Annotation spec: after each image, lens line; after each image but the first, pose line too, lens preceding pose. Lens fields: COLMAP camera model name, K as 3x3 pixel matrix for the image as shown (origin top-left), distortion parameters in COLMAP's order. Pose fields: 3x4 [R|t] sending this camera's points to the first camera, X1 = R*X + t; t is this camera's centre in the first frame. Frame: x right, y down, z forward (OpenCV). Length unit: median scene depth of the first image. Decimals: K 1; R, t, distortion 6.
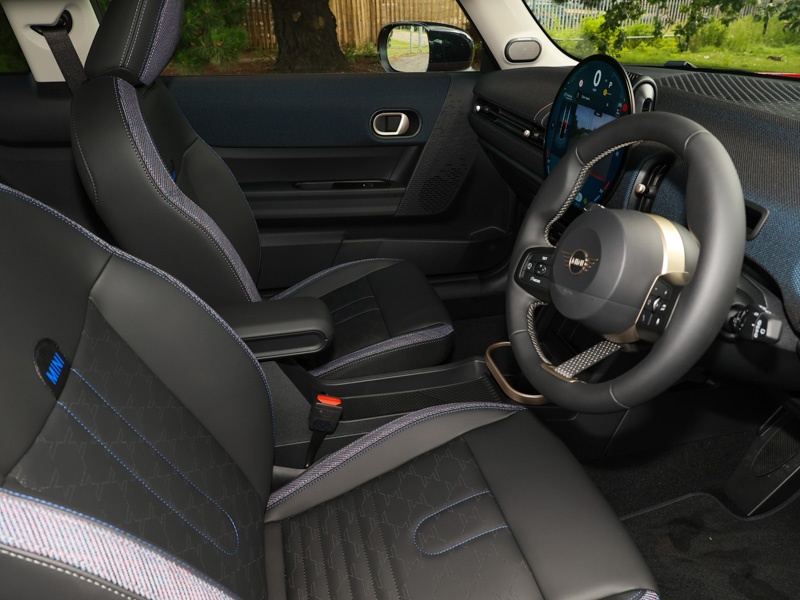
lens RADIAL K [[643.0, 0, 400.0], [0, 643.0, 300.0], [0, 0, 1]] dist [0.006120, -0.000967]
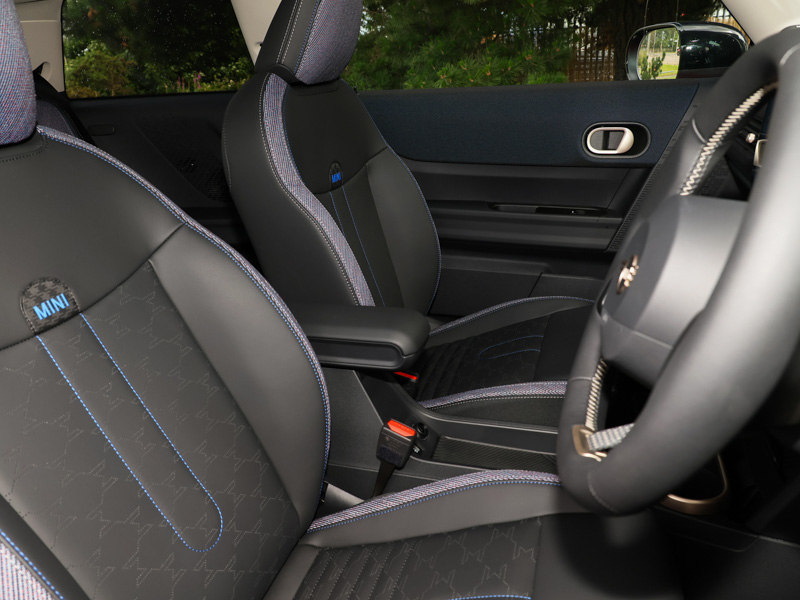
lens RADIAL K [[643.0, 0, 400.0], [0, 643.0, 300.0], [0, 0, 1]] dist [0.006120, -0.000967]
pose [[0.843973, 0.128761, -0.520702, 0.265354], [-0.178860, 0.982757, -0.046884, 0.023484], [0.505686, 0.132701, 0.852450, 0.208219]]
